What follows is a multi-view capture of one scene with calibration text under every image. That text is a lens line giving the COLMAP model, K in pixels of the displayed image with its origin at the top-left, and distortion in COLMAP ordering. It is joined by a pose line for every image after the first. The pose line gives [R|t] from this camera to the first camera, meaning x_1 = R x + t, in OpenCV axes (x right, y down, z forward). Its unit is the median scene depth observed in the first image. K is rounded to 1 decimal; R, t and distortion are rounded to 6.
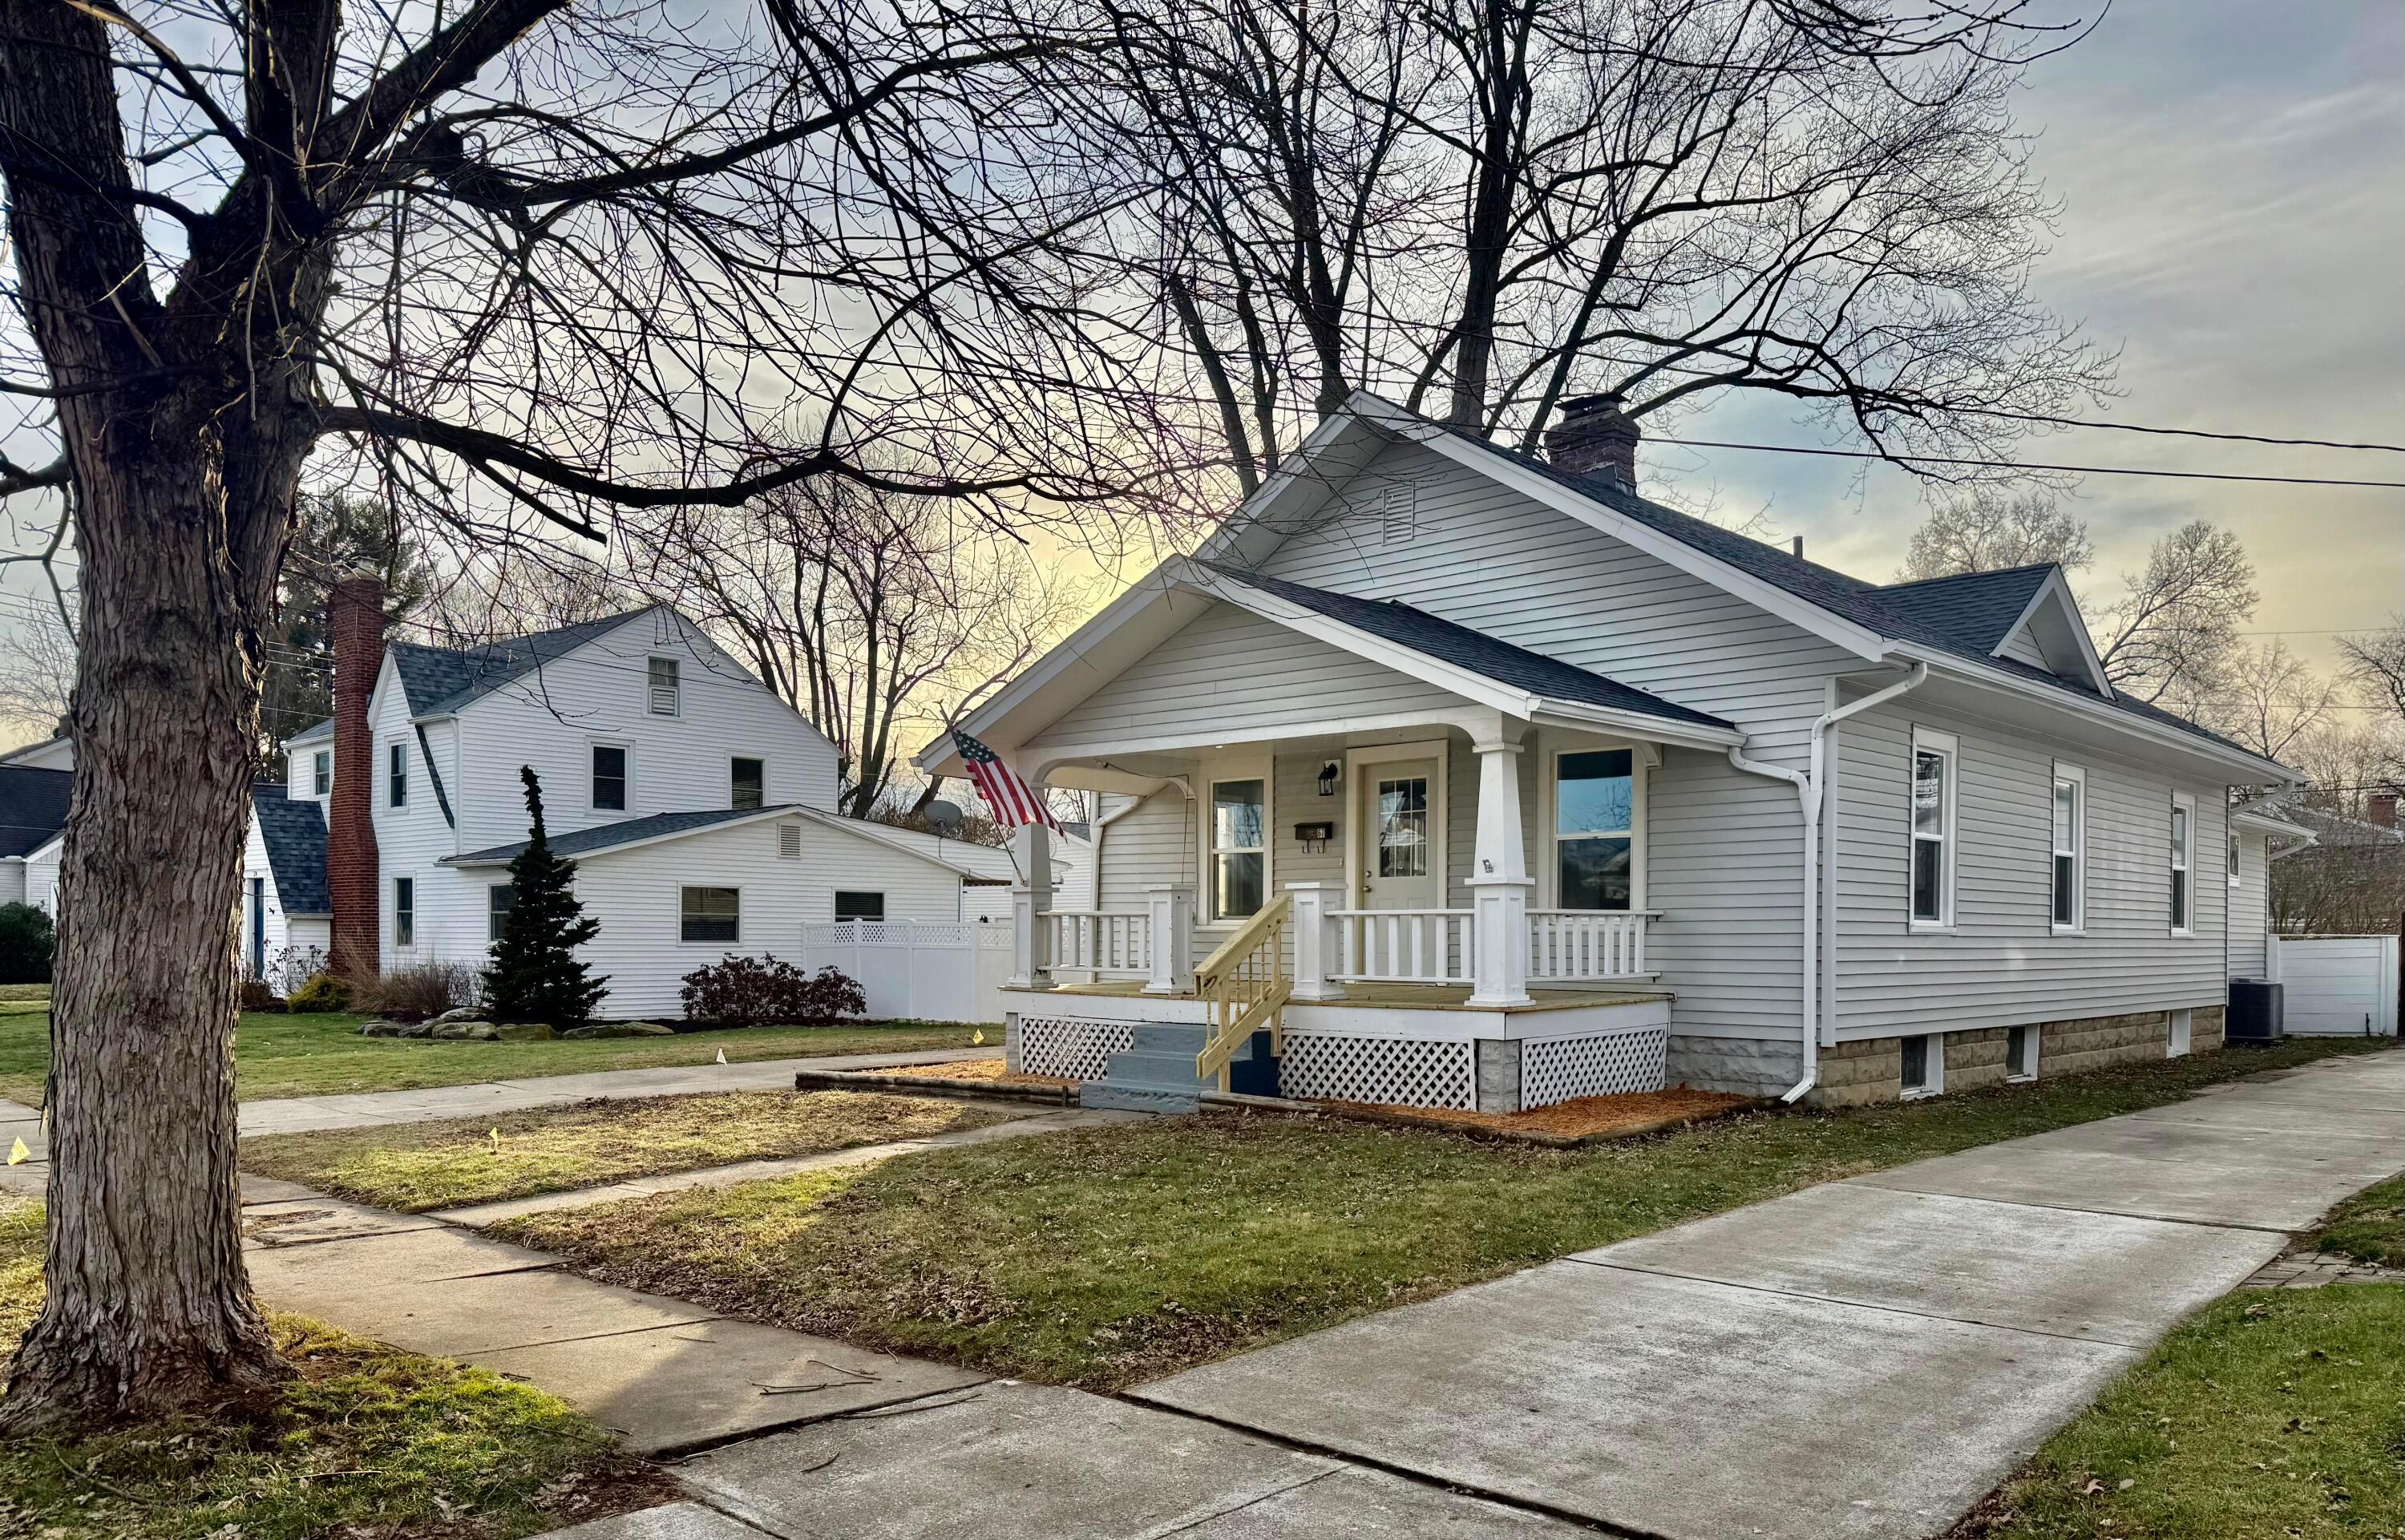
lens RADIAL K [[1766.4, 0, 1182.9], [0, 1766.4, 957.6], [0, 0, 1]] dist [0.030297, -0.023884]
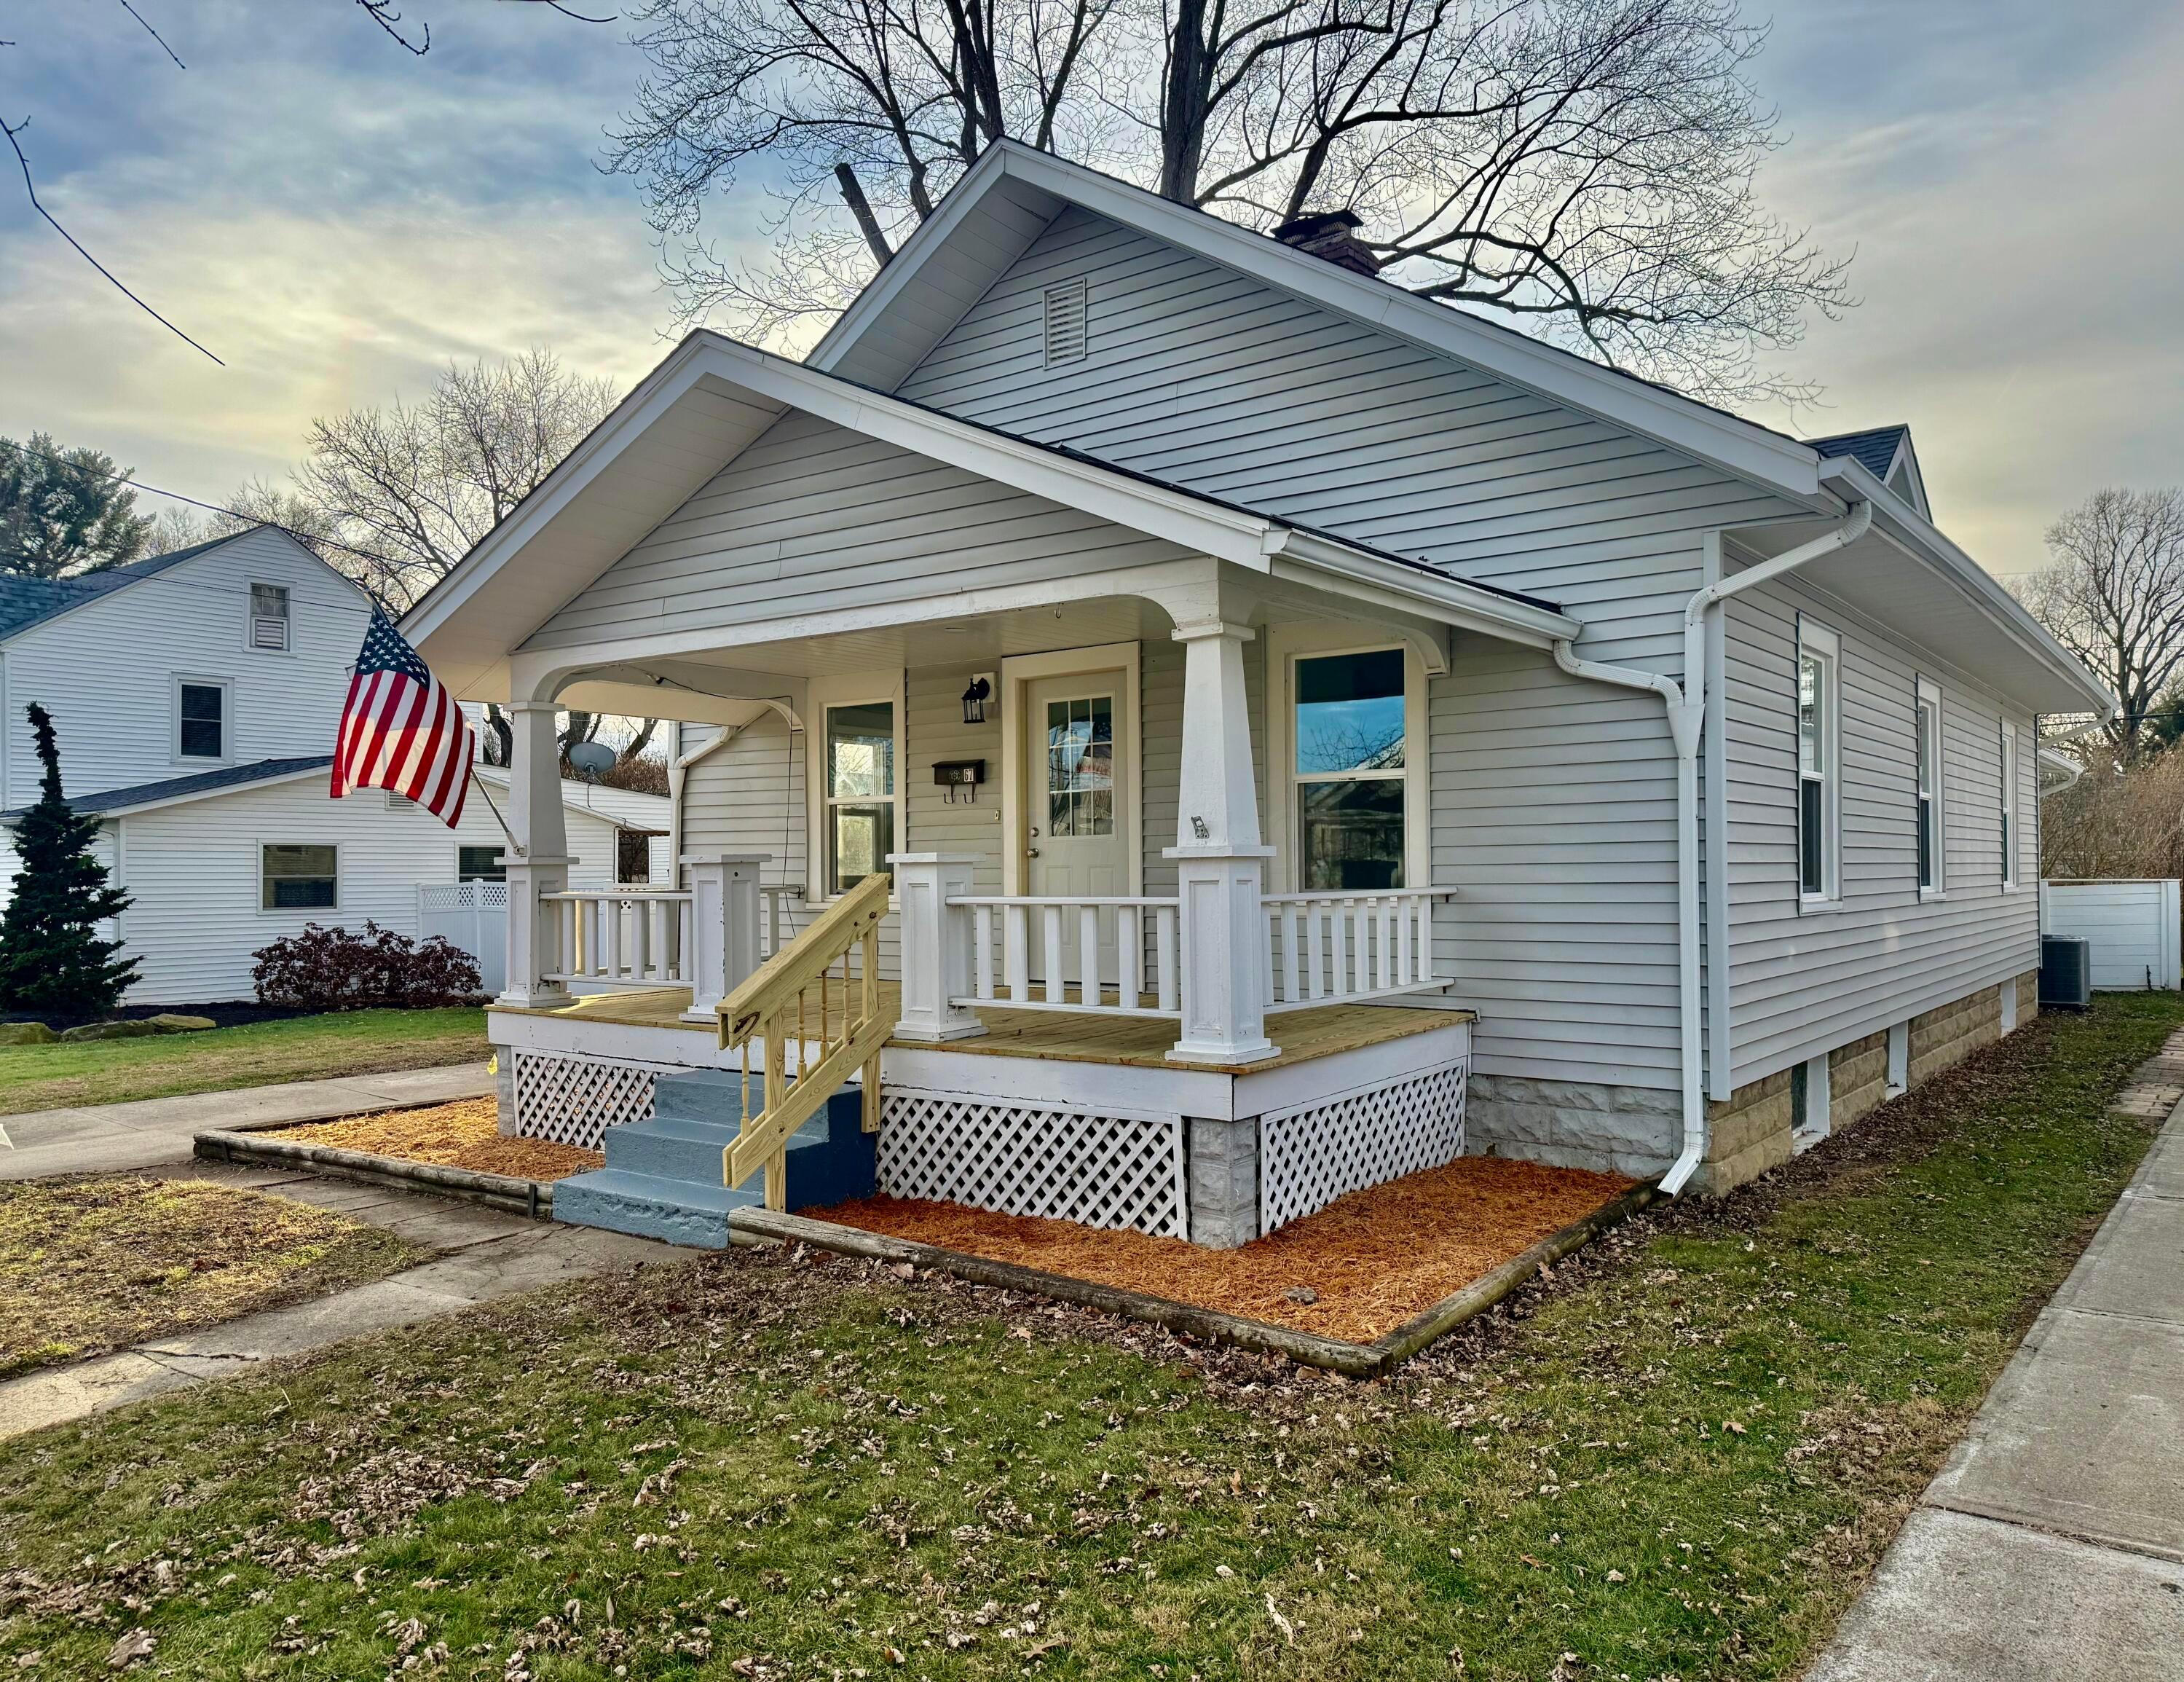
lens RADIAL K [[1587.7, 0, 1089.5], [0, 1587.7, 842.6], [0, 0, 1]] dist [-0.030799, 0.004848]
pose [[0.994605, -0.011351, 0.103114, 0.063956], [0.014374, 0.999487, -0.028622, -0.025496], [-0.102736, 0.029950, 0.994258, 0.376336]]
